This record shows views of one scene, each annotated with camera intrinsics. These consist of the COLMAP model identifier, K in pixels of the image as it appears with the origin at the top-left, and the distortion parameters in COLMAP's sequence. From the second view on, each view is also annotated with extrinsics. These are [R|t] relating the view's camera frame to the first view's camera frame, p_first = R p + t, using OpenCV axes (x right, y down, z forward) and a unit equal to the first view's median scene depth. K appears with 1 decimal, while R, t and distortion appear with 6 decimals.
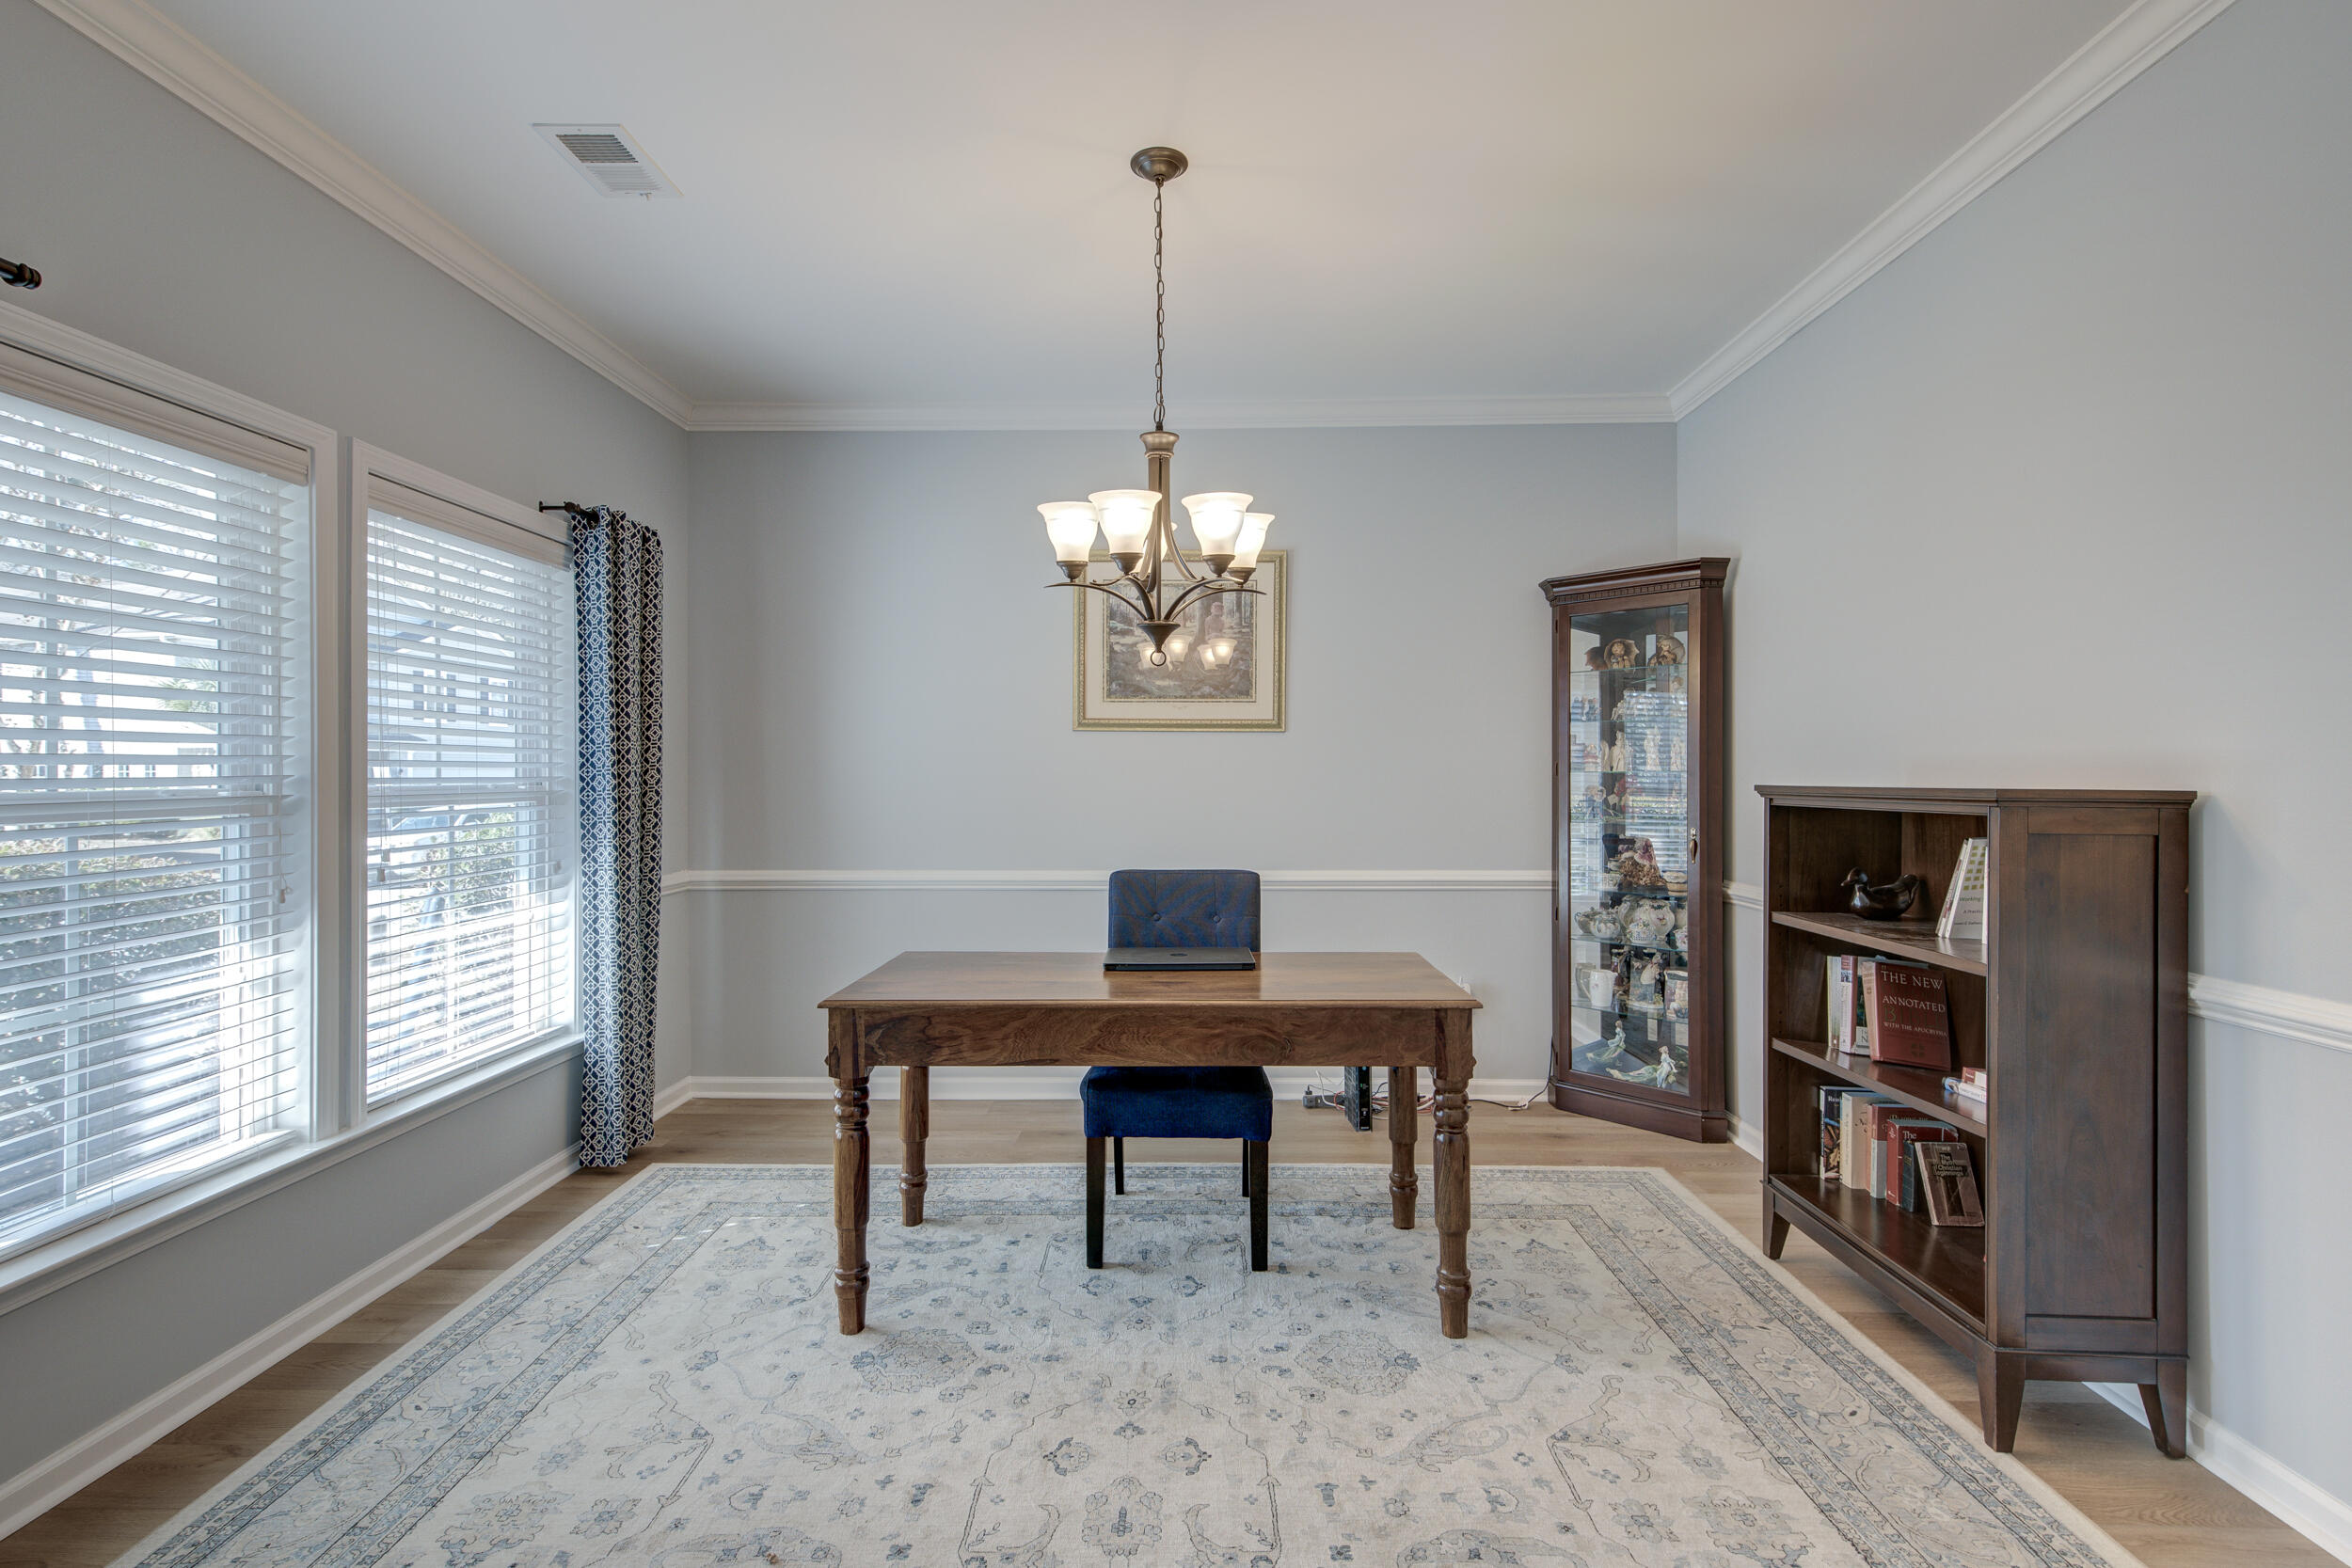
lens RADIAL K [[1061.8, 0, 1176.0], [0, 1061.8, 784.0], [0, 0, 1]] dist [0.021189, -0.000588]
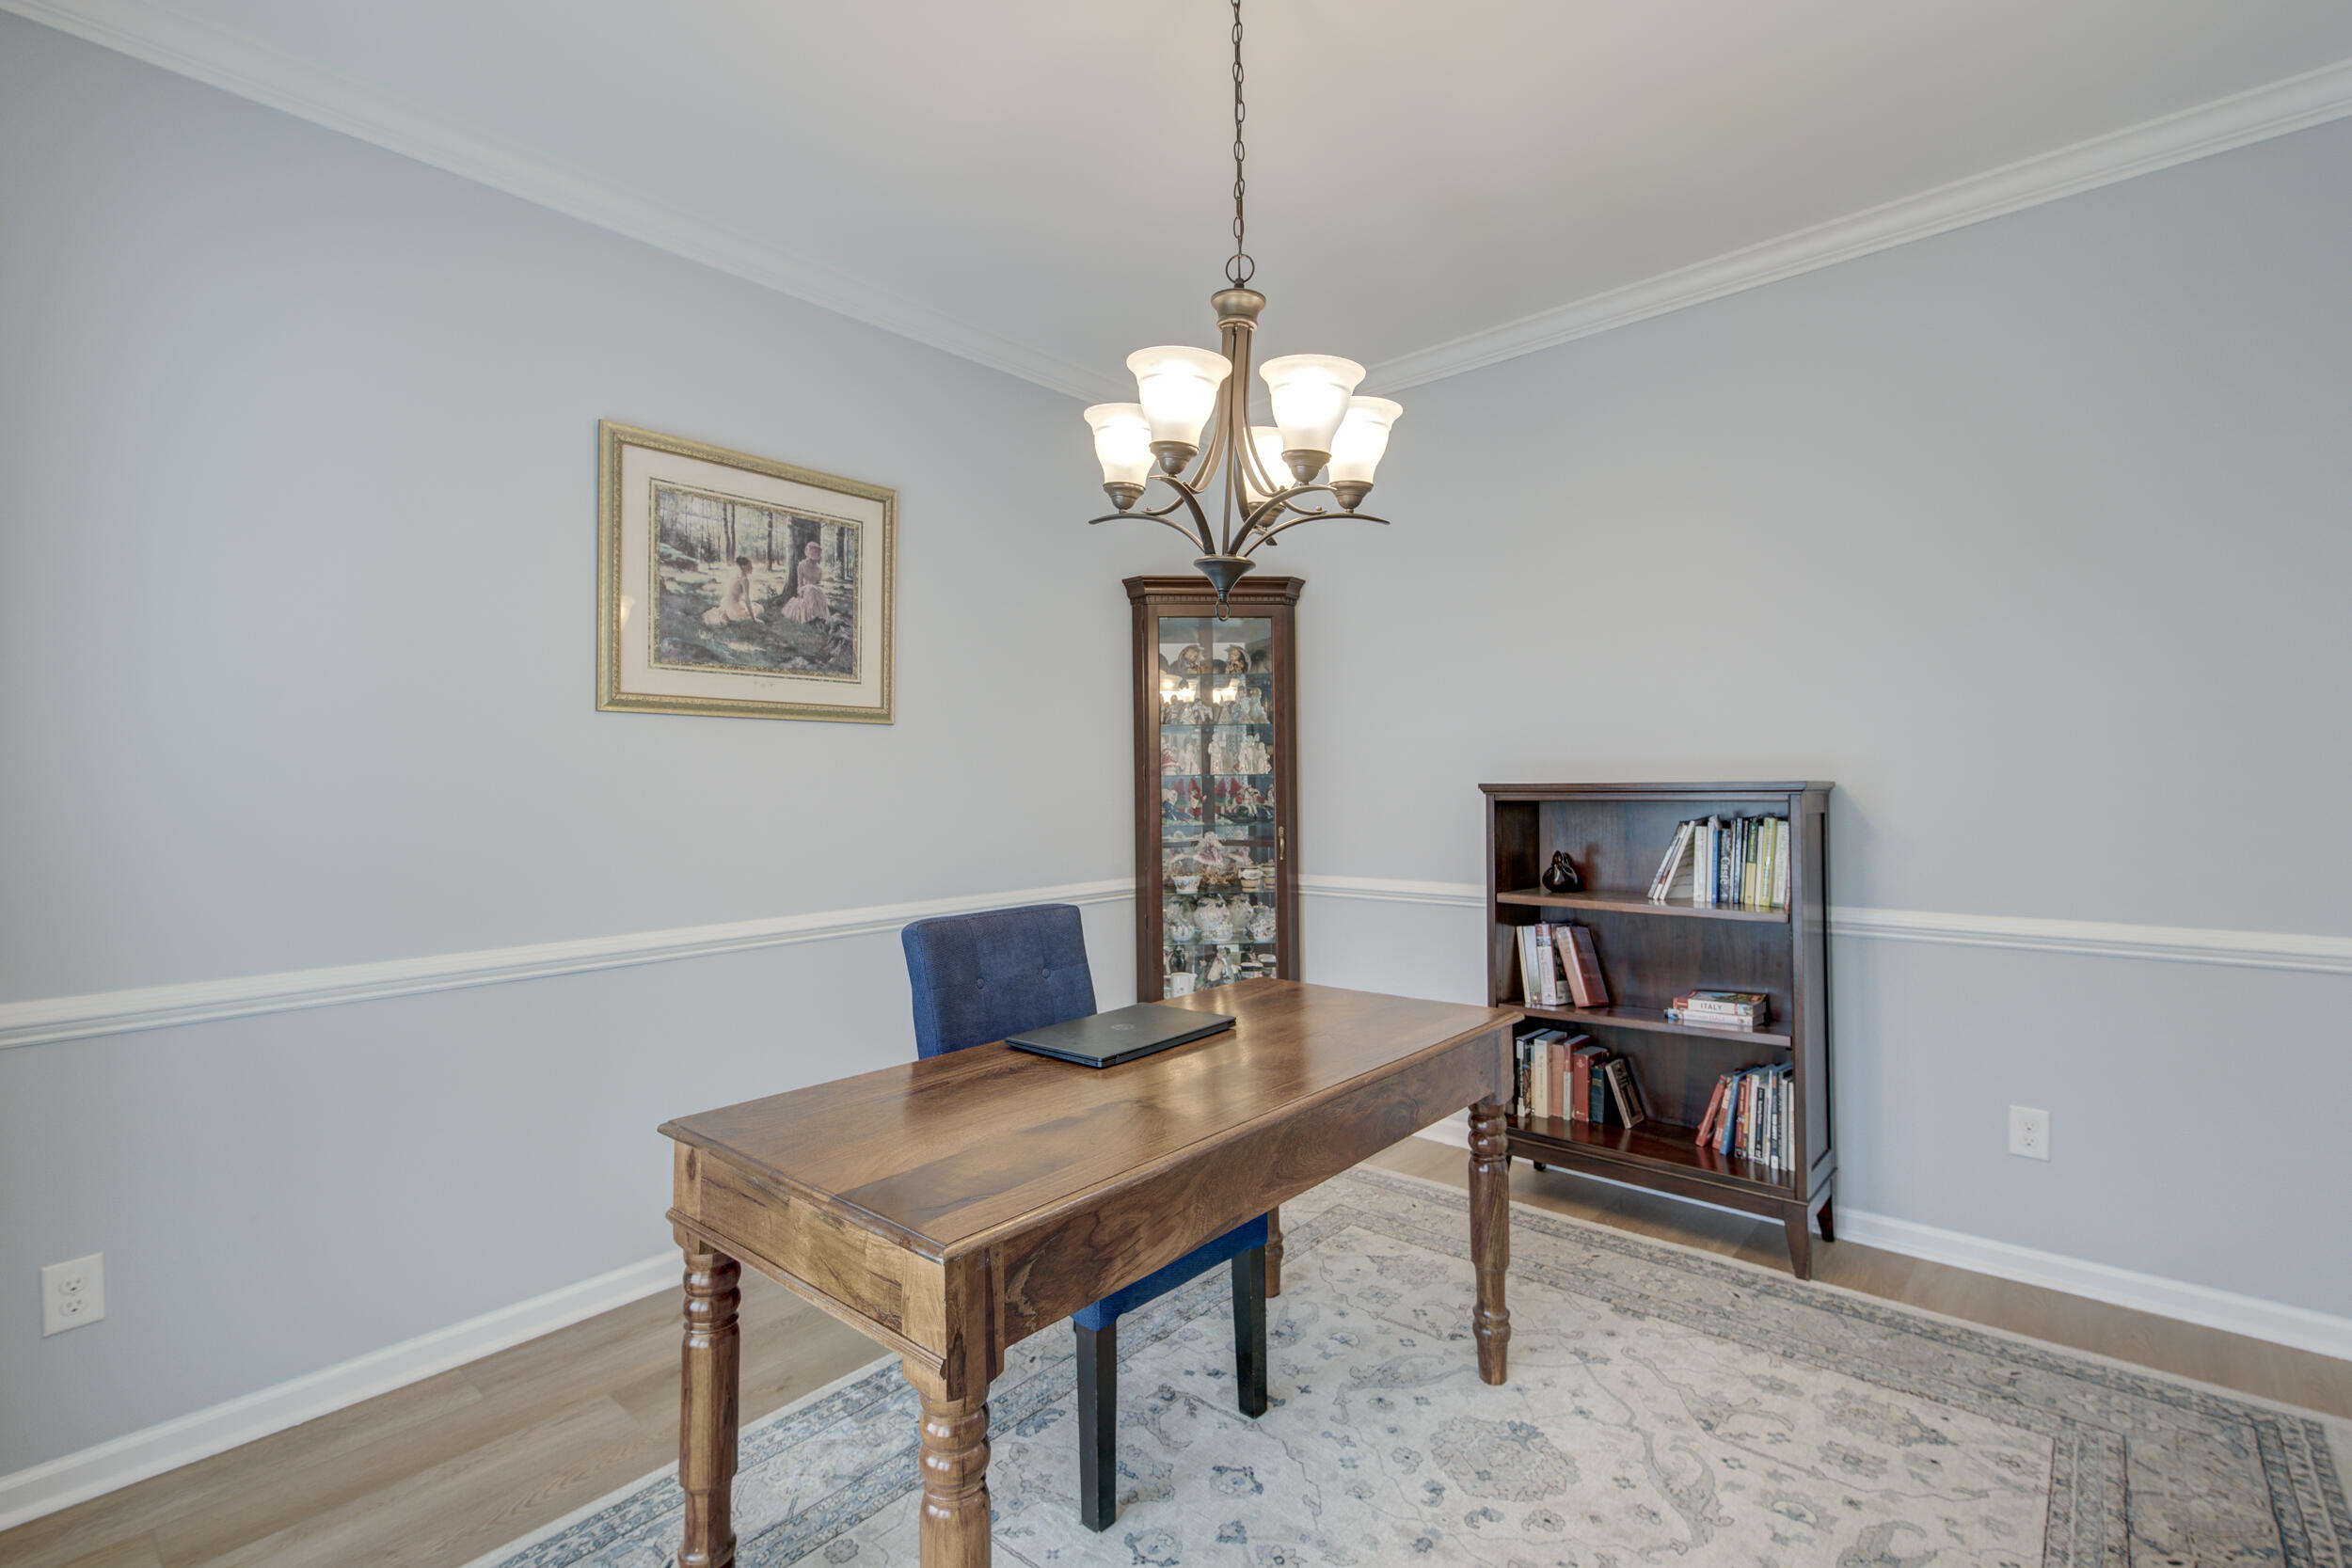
lens RADIAL K [[1061.8, 0, 1176.0], [0, 1061.8, 784.0], [0, 0, 1]] dist [0.021189, -0.000588]
pose [[0.651035, -0.007133, 0.759014, -0.573272], [0.016886, 0.999844, -0.005088, 0.001864], [-0.758860, 0.016129, 0.651055, 0.559635]]
